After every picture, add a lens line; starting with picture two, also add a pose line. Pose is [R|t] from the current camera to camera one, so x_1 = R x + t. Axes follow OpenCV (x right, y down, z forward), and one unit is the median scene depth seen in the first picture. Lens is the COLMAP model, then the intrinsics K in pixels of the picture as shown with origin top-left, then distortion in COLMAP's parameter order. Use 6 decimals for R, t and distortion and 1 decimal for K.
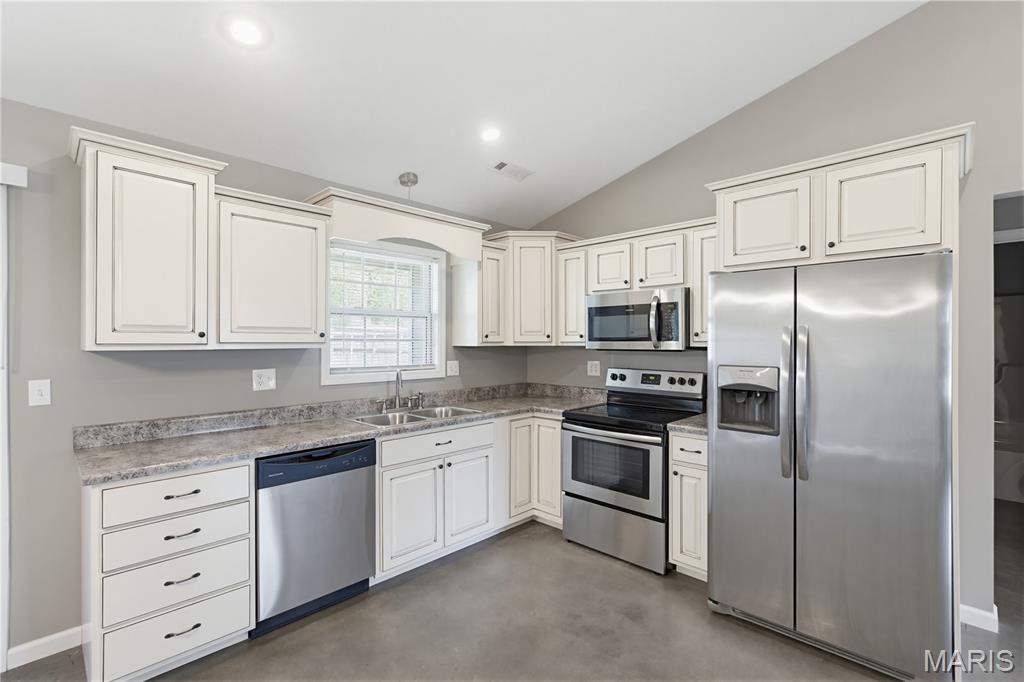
lens RADIAL K [[469.9, 0, 508.3], [0, 469.9, 339.9], [0, 0, 1]] dist [-0.002474, 0.002344]
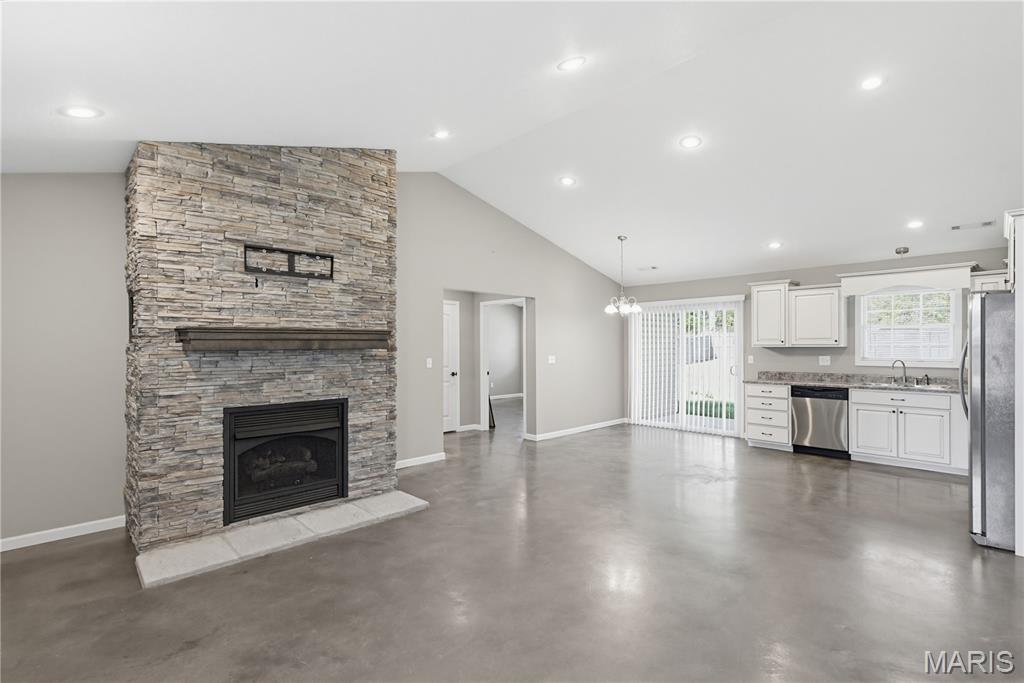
lens RADIAL K [[469.9, 0, 502.3], [0, 469.9, 347.4], [0, 0, 1]] dist [-0.002474, 0.002344]
pose [[-0.044436, 0.002746, -0.999008, 1.706298], [0.002762, 0.999993, 0.002626, 0.008850], [0.999008, -0.002642, -0.044443, -0.436196]]
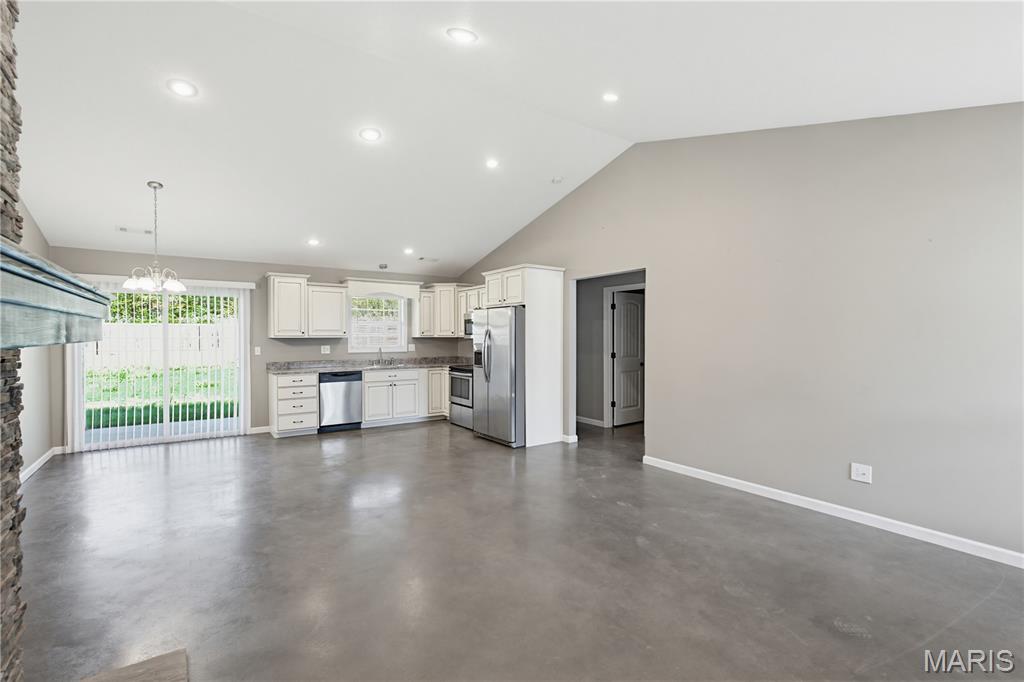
lens RADIAL K [[469.9, 0, 510.7], [0, 469.9, 344.9], [0, 0, 1]] dist [-0.002474, 0.002344]
pose [[0.980912, 0.003814, -0.194413, 0.936124], [-0.000043, 0.999812, 0.019397, 0.006941], [0.194450, -0.019018, 0.980728, -1.280987]]
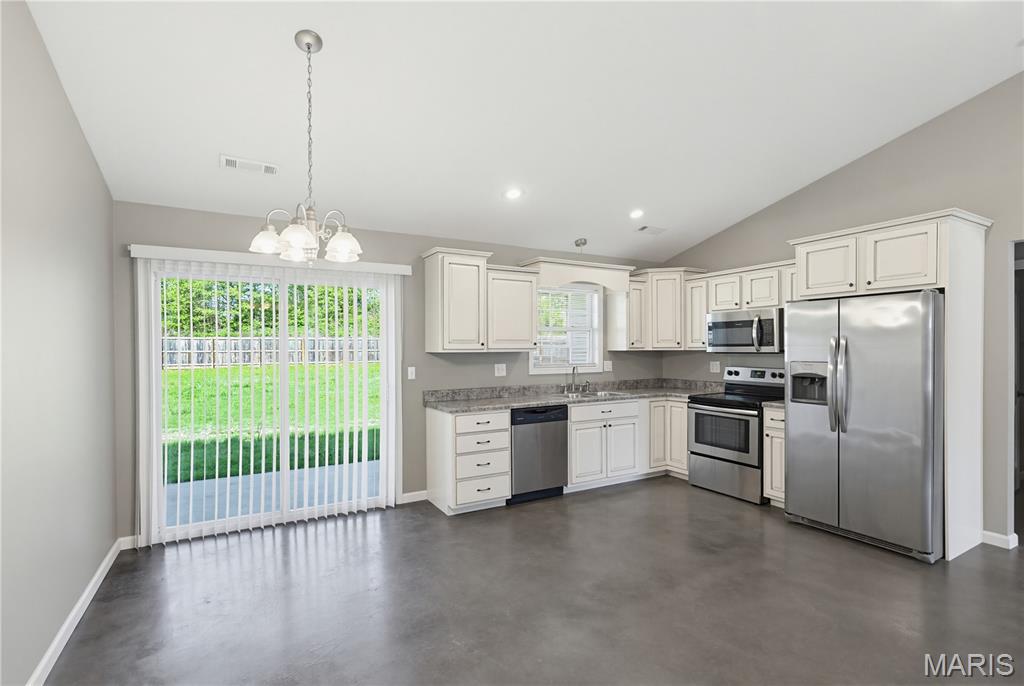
lens RADIAL K [[469.9, 0, 499.3], [0, 469.9, 351.5], [0, 0, 1]] dist [-0.002474, 0.002344]
pose [[0.955434, -0.002772, -0.295191, -0.013558], [0.005787, 0.999940, 0.009340, 0.000342], [0.295147, -0.010632, 0.955393, -0.605539]]
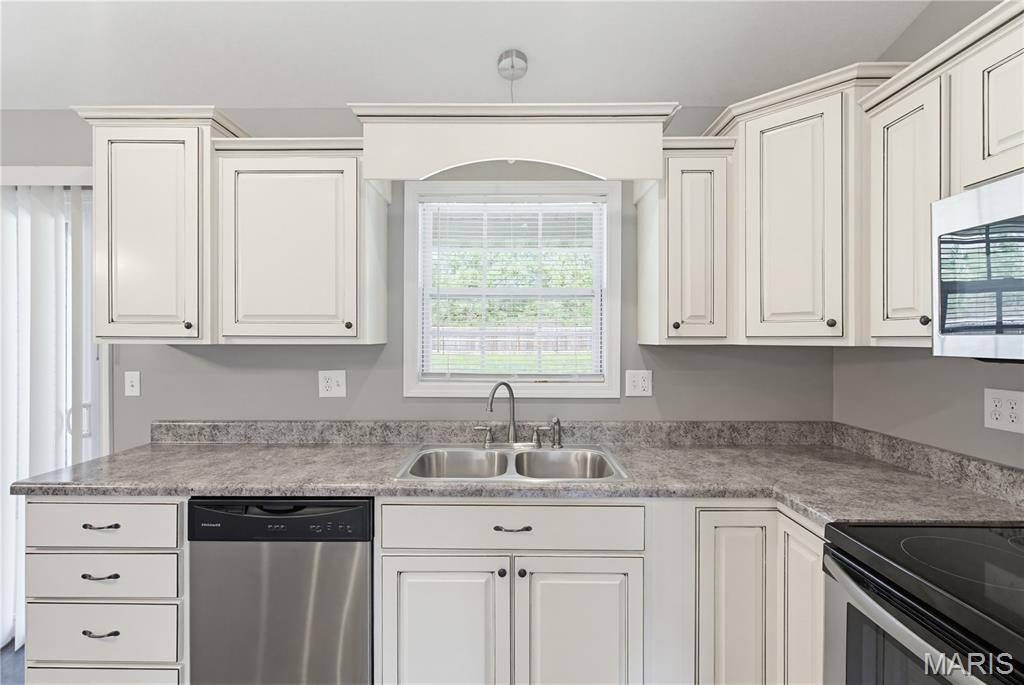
lens RADIAL K [[469.9, 0, 505.8], [0, 469.9, 338.8], [0, 0, 1]] dist [-0.002474, 0.002344]
pose [[0.692309, 0.002748, -0.721596, 0.230319], [-0.000747, 0.999995, 0.003092, 0.006251], [0.721601, -0.001601, 0.692307, 0.618141]]
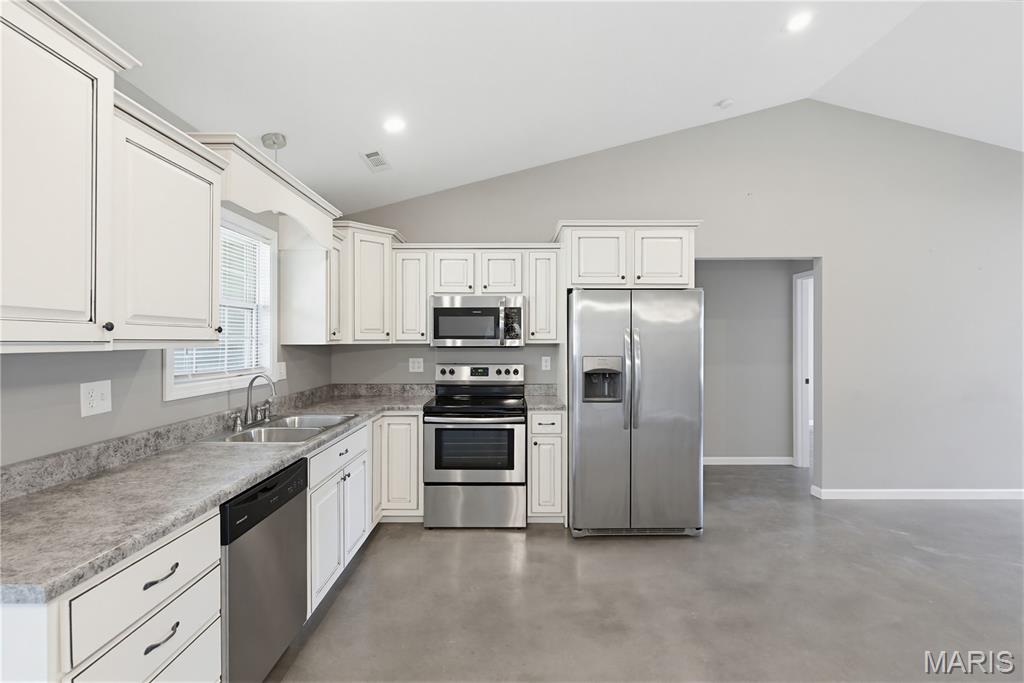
lens RADIAL K [[469.9, 0, 511.9], [0, 469.9, 338.9], [0, 0, 1]] dist [-0.002474, 0.002344]
pose [[0.711713, 0.001873, 0.702468, -0.526703], [-0.002624, 0.999997, -0.000008, 0.002319], [-0.702465, -0.001838, 0.711715, 0.133932]]
